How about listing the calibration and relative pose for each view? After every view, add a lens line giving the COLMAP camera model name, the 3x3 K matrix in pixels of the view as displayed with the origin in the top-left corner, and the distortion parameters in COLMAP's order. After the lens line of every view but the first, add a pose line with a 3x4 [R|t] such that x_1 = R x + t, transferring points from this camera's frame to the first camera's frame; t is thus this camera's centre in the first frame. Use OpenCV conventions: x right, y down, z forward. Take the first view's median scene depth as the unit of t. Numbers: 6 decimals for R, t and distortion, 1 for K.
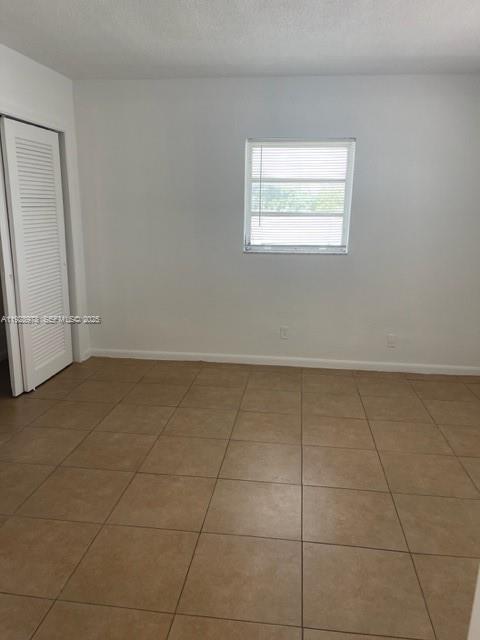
lens RADIAL K [[479.2, 0, 239.1], [0, 479.2, 318.2], [0, 0, 1]] dist [0.030491, -0.001850]
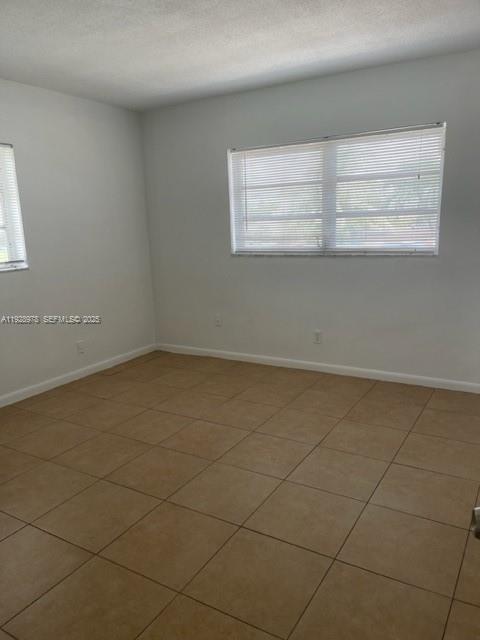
lens RADIAL K [[479.2, 0, 240.3], [0, 479.2, 318.2], [0, 0, 1]] dist [0.030491, -0.001850]
pose [[0.408377, -0.208119, 0.888771, -0.475080], [0.237008, 0.964444, 0.116937, -0.054885], [-0.881507, 0.162891, 0.443183, 0.249838]]
